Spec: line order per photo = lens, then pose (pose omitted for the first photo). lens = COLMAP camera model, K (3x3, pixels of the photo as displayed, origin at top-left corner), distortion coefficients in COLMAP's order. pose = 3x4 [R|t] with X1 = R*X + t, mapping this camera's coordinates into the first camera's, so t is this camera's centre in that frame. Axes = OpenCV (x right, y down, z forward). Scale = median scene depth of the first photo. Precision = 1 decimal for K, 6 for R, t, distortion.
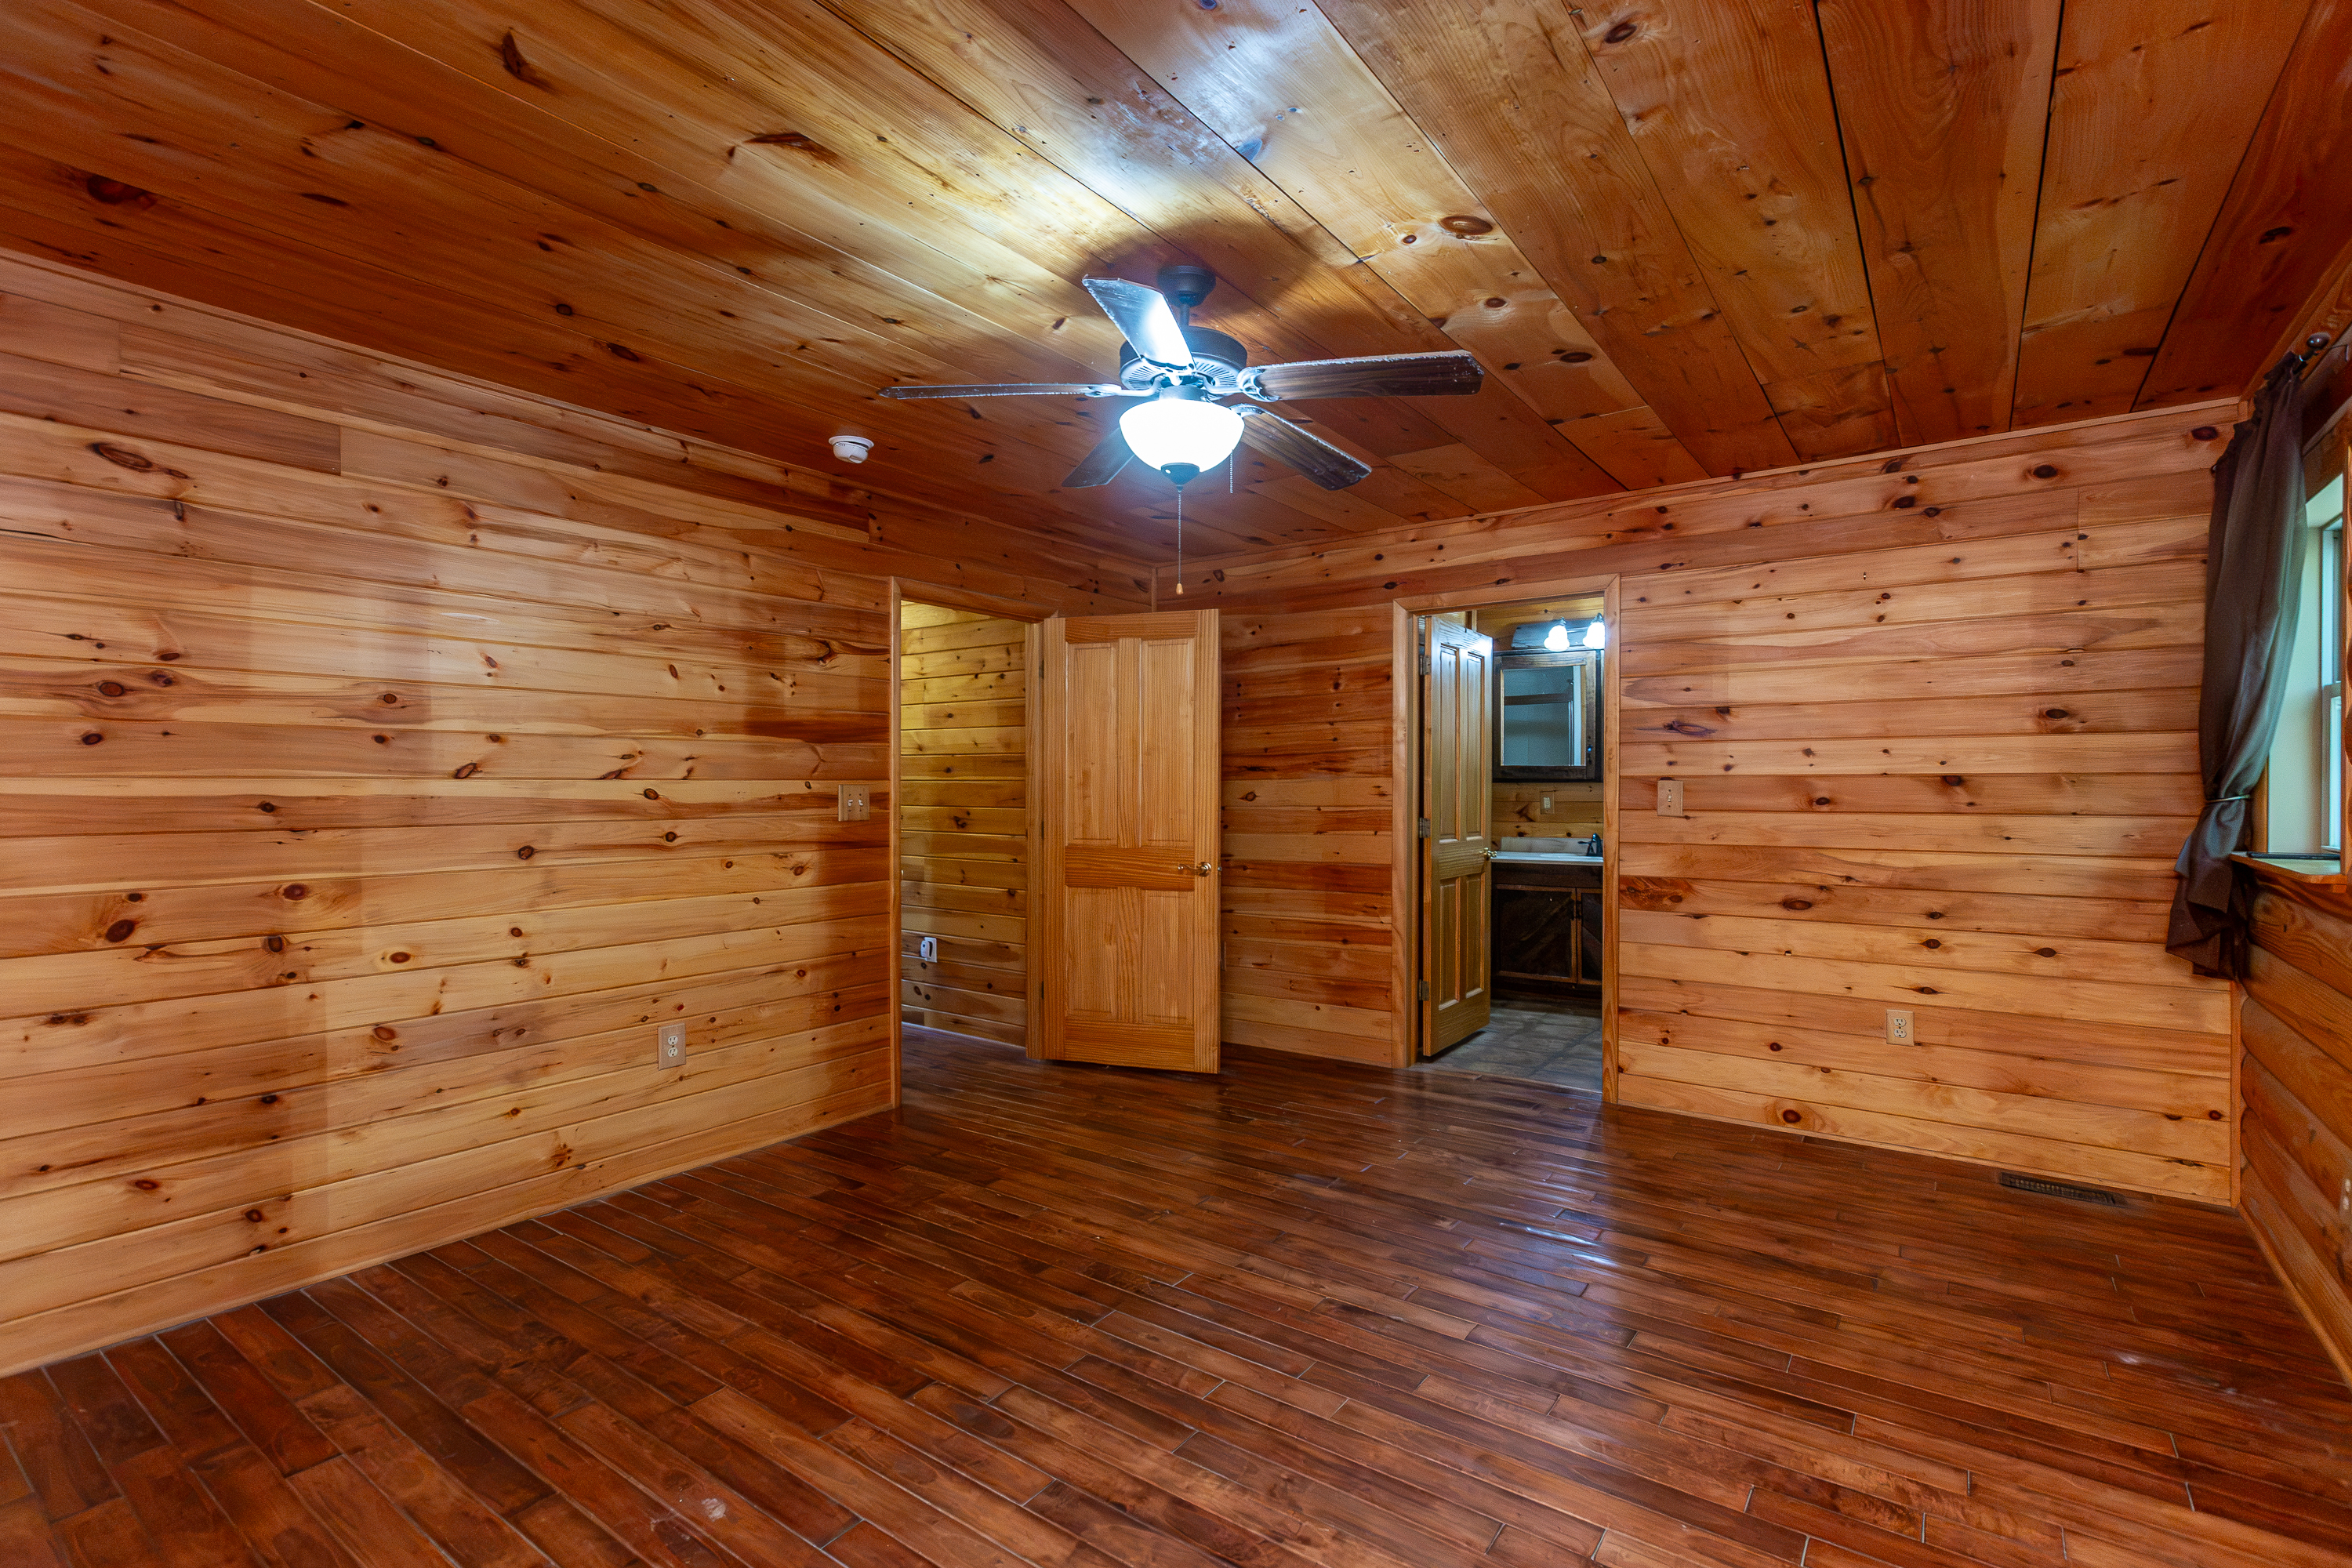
lens RADIAL K [[1052.0, 0, 1200.0], [0, 1052.0, 792.0], [0, 0, 1]] dist [0.006481, -0.002859]
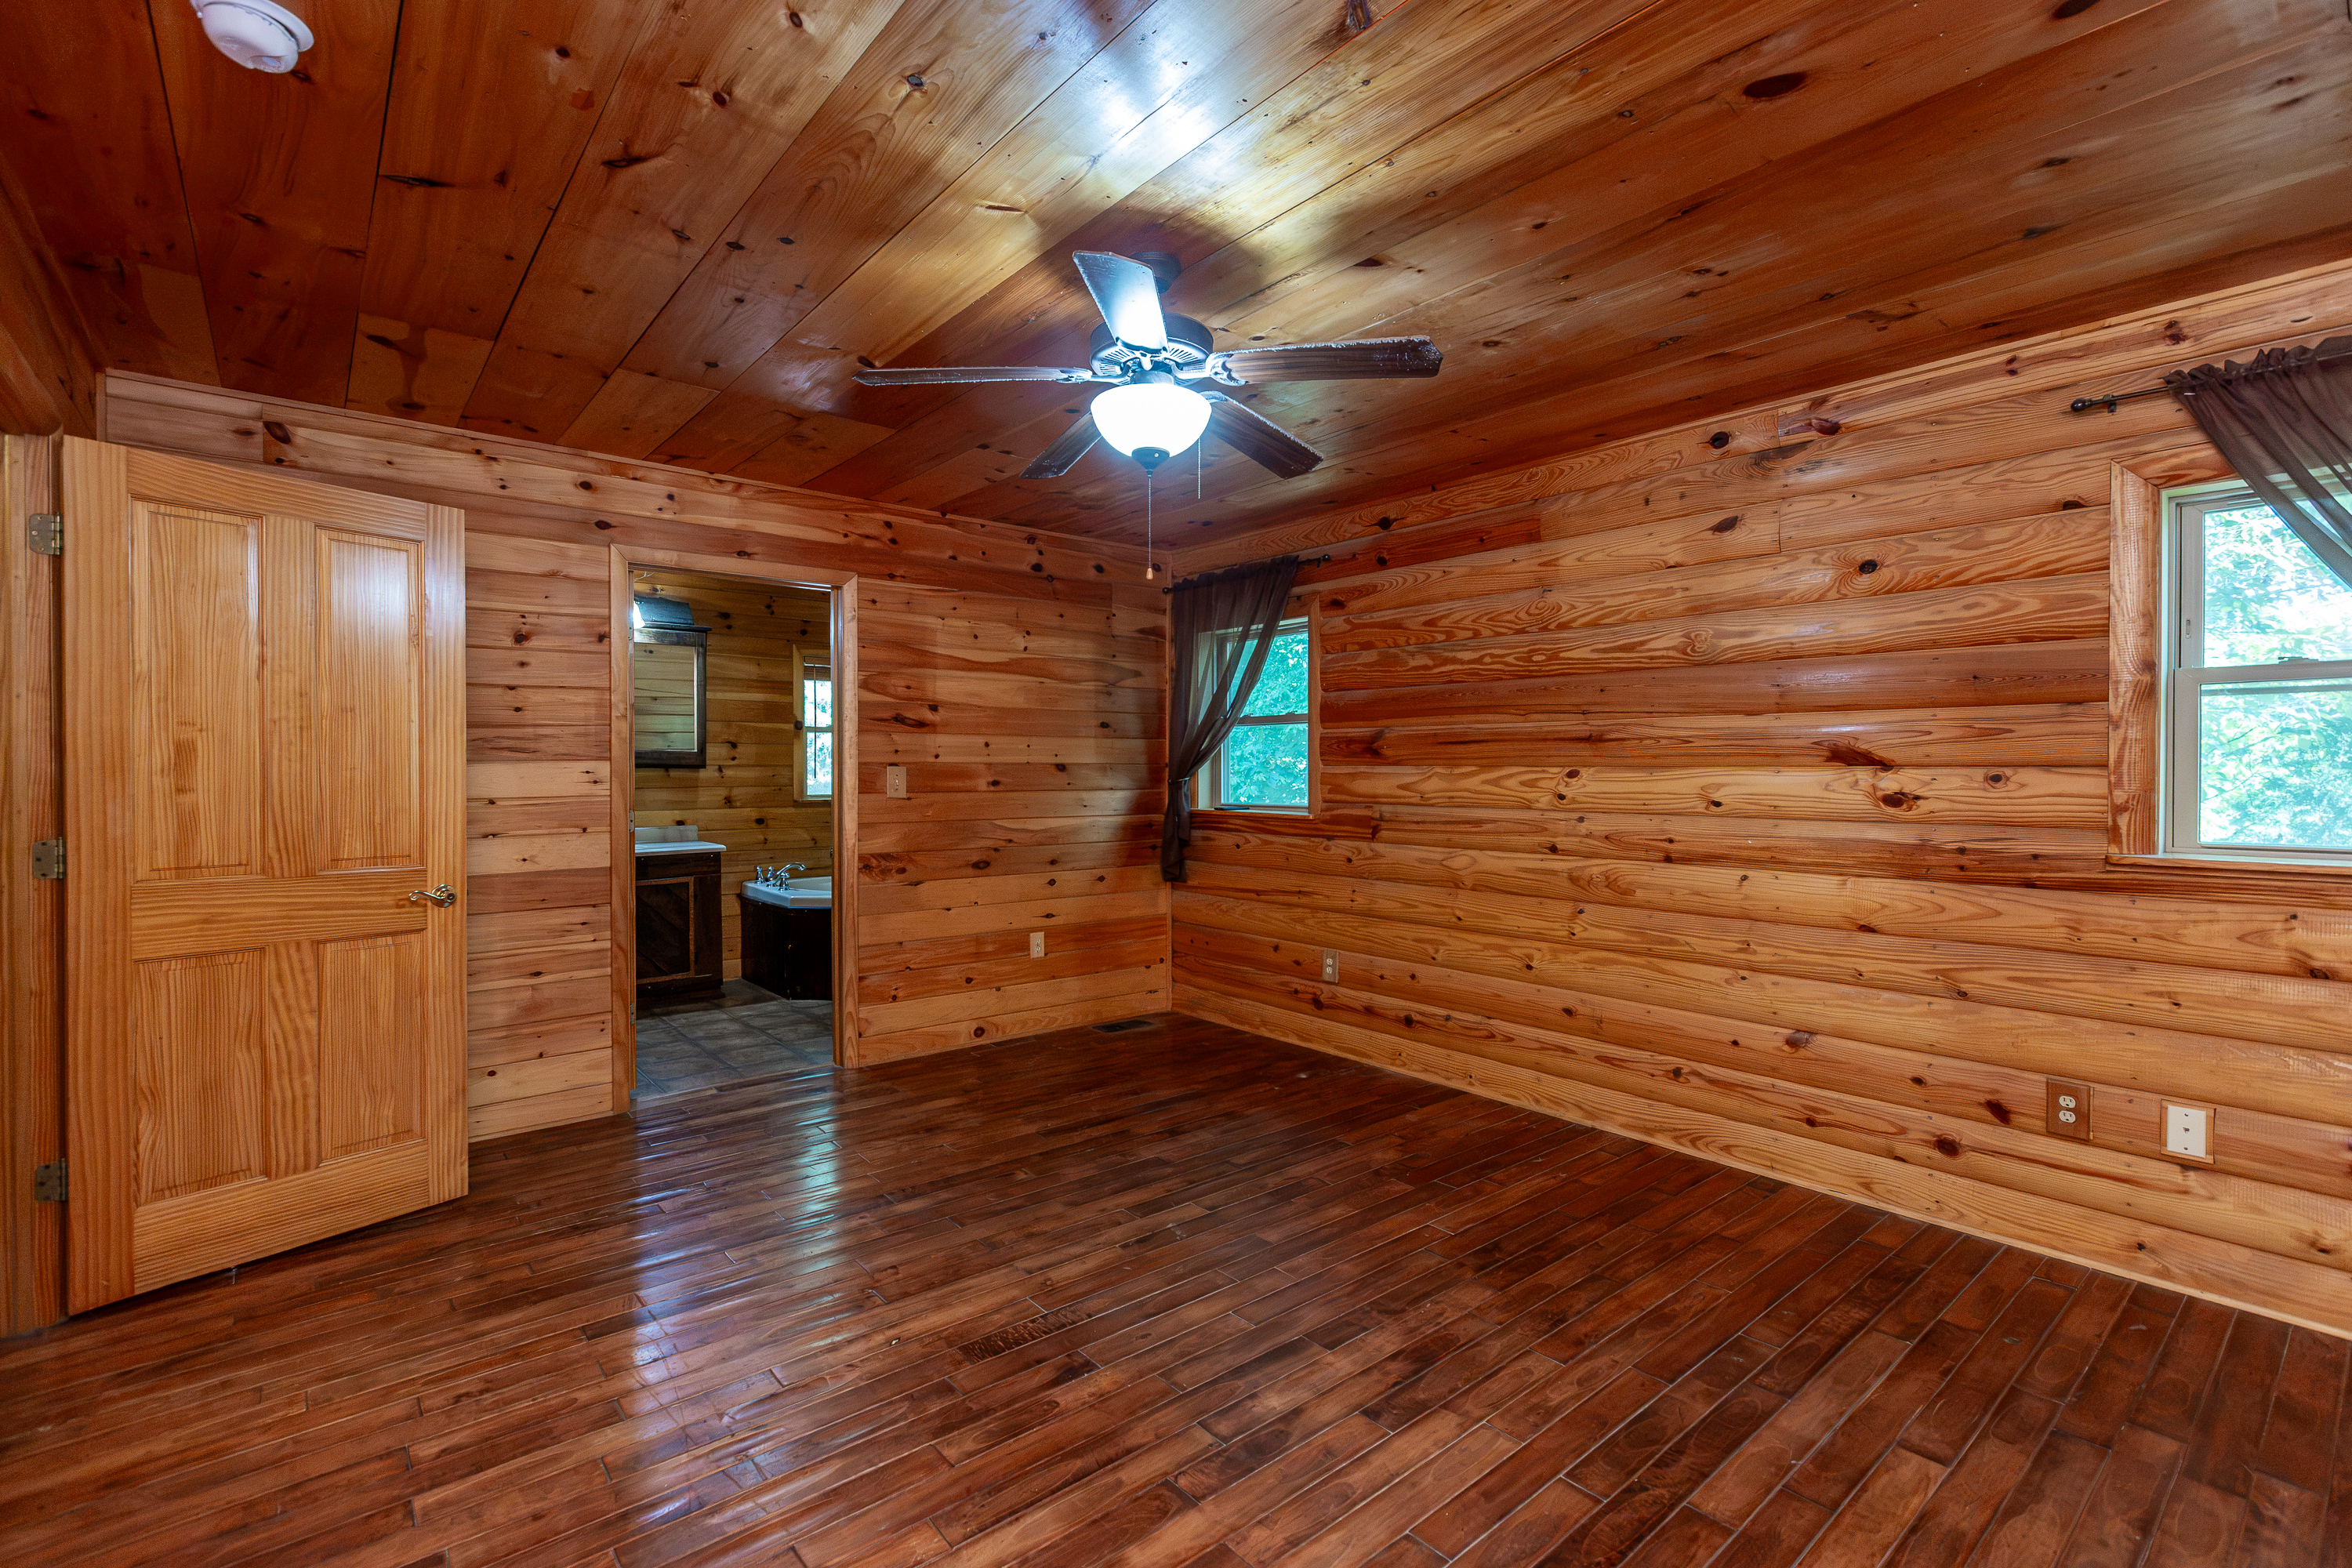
lens RADIAL K [[1052.0, 0, 1180.6], [0, 1052.0, 778.9], [0, 0, 1]] dist [0.006481, -0.002859]
pose [[0.259823, -0.006446, 0.965635, -0.639676], [0.004729, 0.999974, 0.005403, -0.002459], [-0.965645, 0.003162, 0.259846, 0.466171]]
